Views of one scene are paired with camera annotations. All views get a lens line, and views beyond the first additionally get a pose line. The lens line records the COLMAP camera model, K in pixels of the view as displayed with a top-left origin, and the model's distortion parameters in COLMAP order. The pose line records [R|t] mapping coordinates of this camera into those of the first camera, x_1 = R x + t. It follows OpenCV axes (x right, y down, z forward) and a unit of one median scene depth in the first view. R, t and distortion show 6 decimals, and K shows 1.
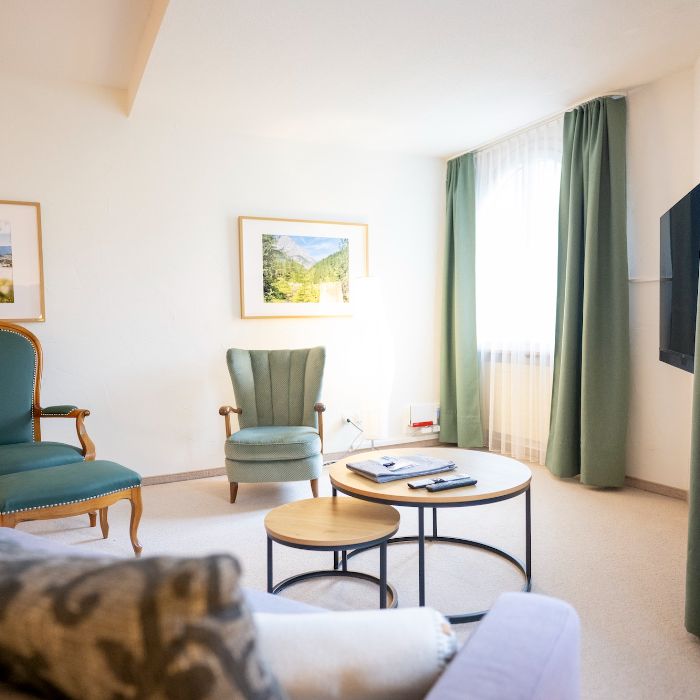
lens RADIAL K [[593.3, 0, 347.4], [0, 593.3, 363.9], [0, 0, 1]] dist [-0.010591, 0.011932]
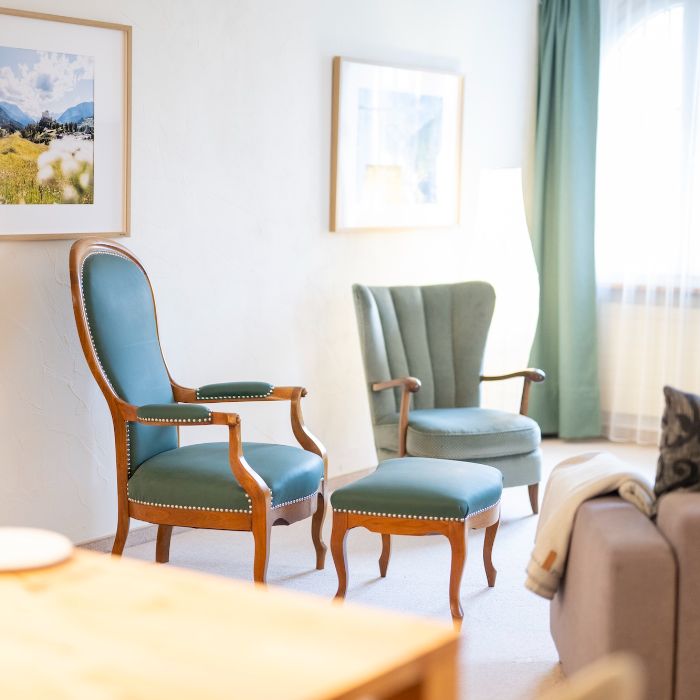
lens RADIAL K [[1479.2, 0, 350.0], [0, 1479.2, 350.0], [0, 0, 1]] dist [-0.001185, -0.104991]
pose [[0.878777, -0.018935, 0.476857, -0.852802], [-0.000801, 0.999153, 0.041151, -0.019172], [-0.477232, -0.036544, 0.878017, -0.290365]]
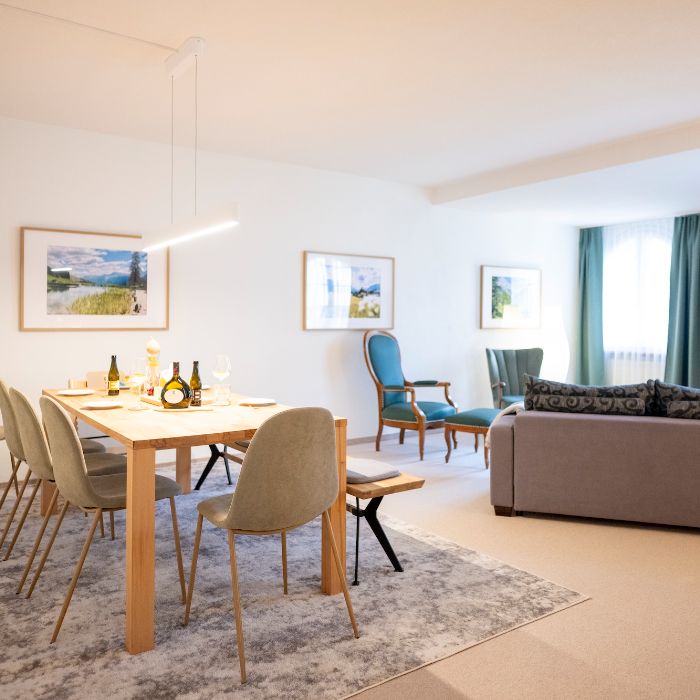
lens RADIAL K [[625.1, 0, 379.8], [0, 625.1, 324.4], [0, 0, 1]] dist [-0.022002, 0.001001]
pose [[0.986429, 0.023129, 0.162550, -0.706734], [-0.012990, 0.997919, -0.063166, 0.019813], [-0.163673, 0.060197, 0.984676, -0.586827]]
